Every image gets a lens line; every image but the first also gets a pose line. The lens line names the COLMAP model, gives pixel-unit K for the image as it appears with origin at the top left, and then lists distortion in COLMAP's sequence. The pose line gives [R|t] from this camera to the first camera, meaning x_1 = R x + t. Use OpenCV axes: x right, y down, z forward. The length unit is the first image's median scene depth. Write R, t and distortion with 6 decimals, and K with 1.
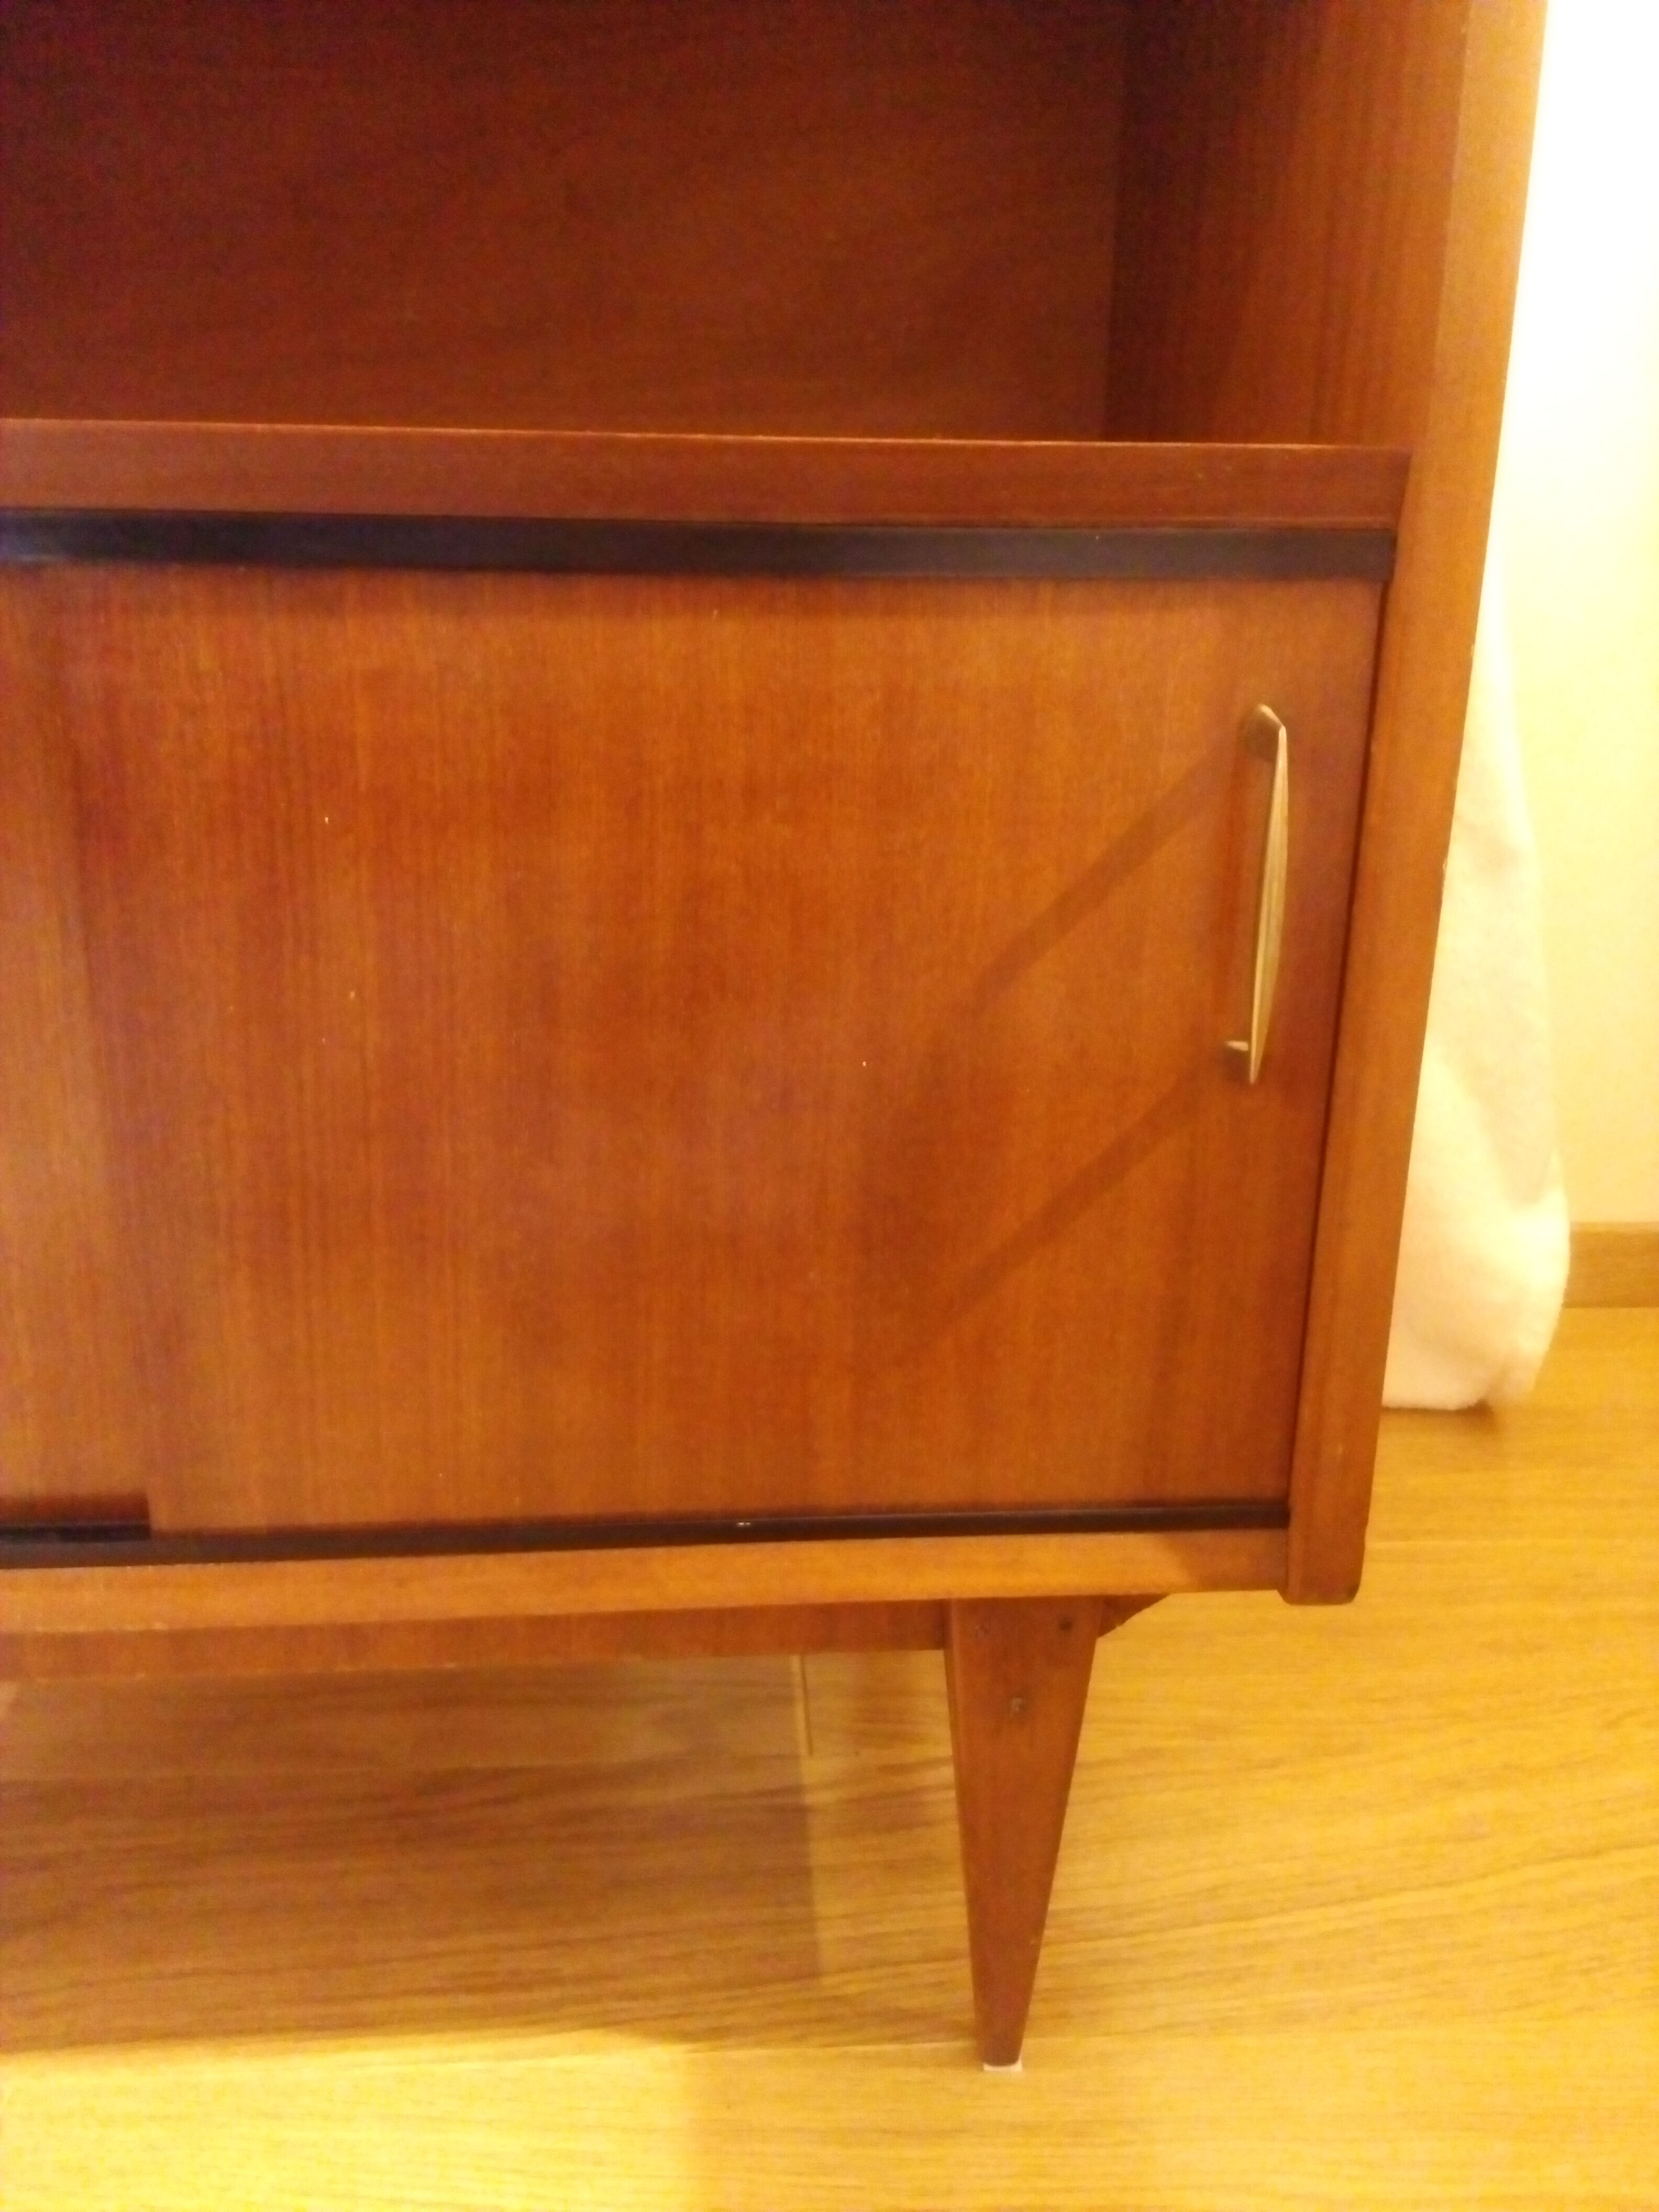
lens RADIAL K [[1757.8, 0, 829.5], [0, 1757.8, 1106.0], [0, 0, 1]] dist [0.048490, -0.097184]
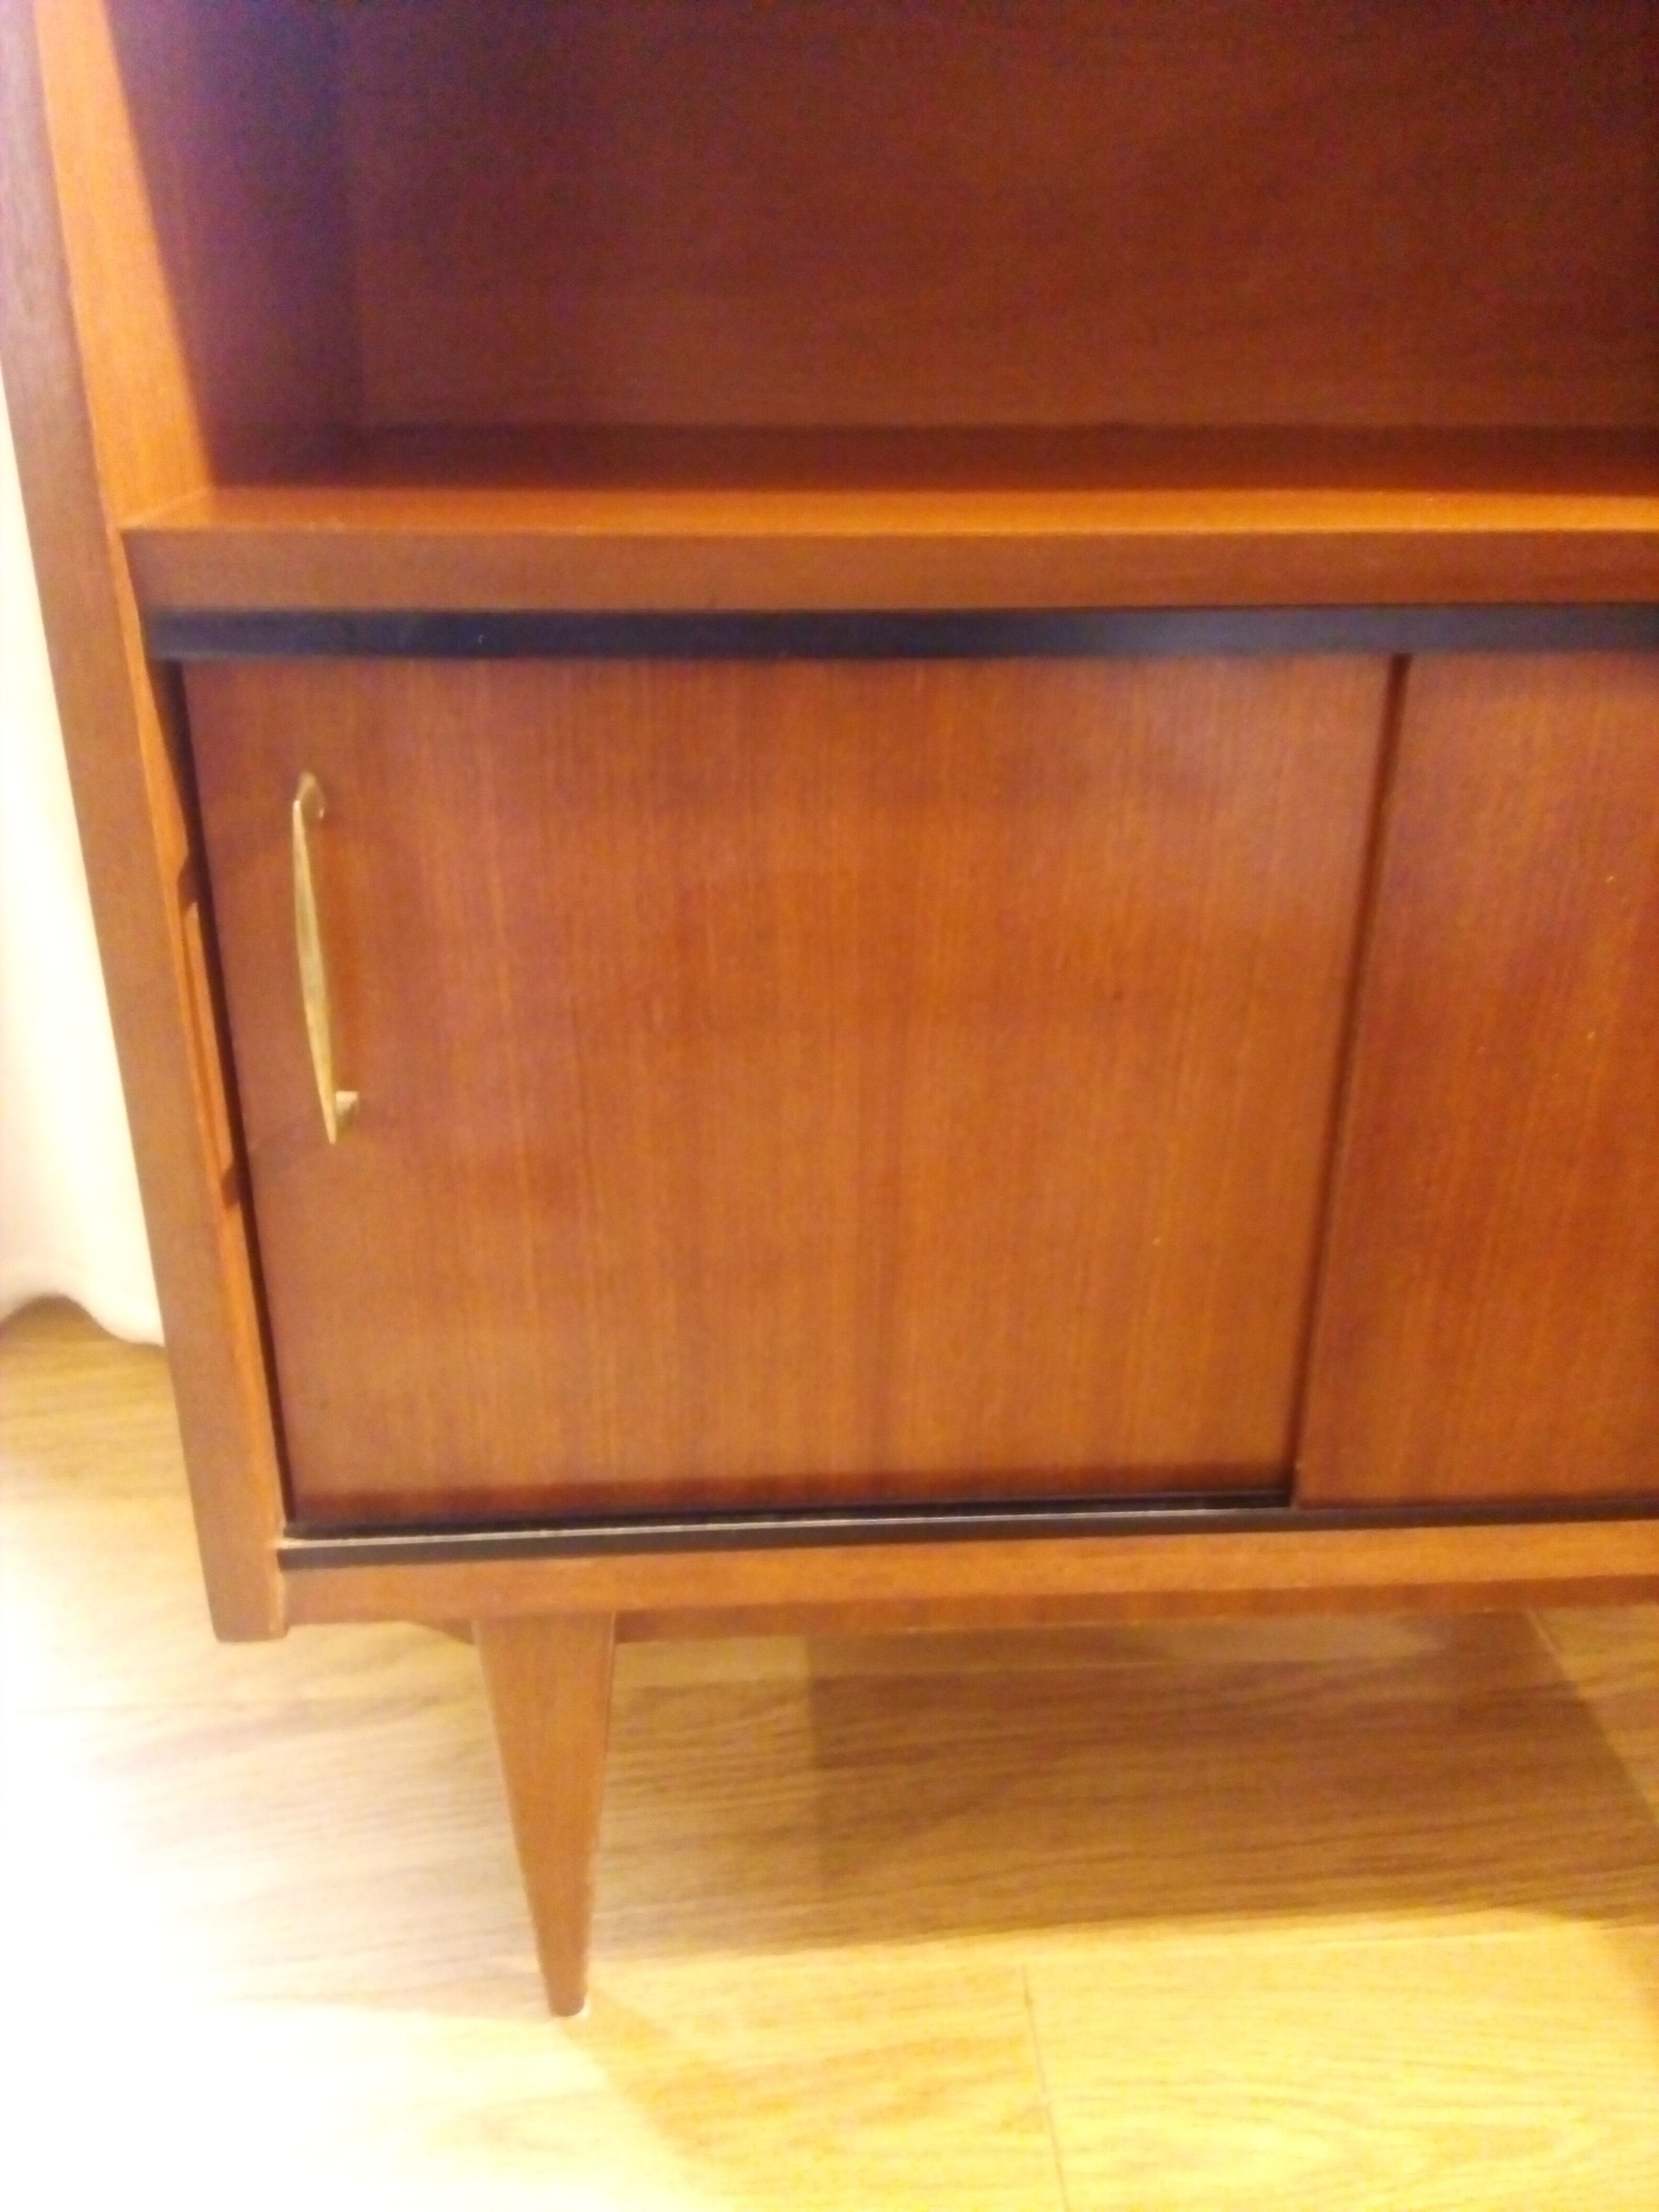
lens RADIAL K [[1757.8, 0, 829.5], [0, 1757.8, 1106.0], [0, 0, 1]] dist [0.048490, -0.097184]
pose [[0.999756, -0.002264, -0.021980, -0.538177], [0.004563, 0.994449, 0.105120, -0.102602], [0.021620, -0.105194, 0.994217, -0.067506]]
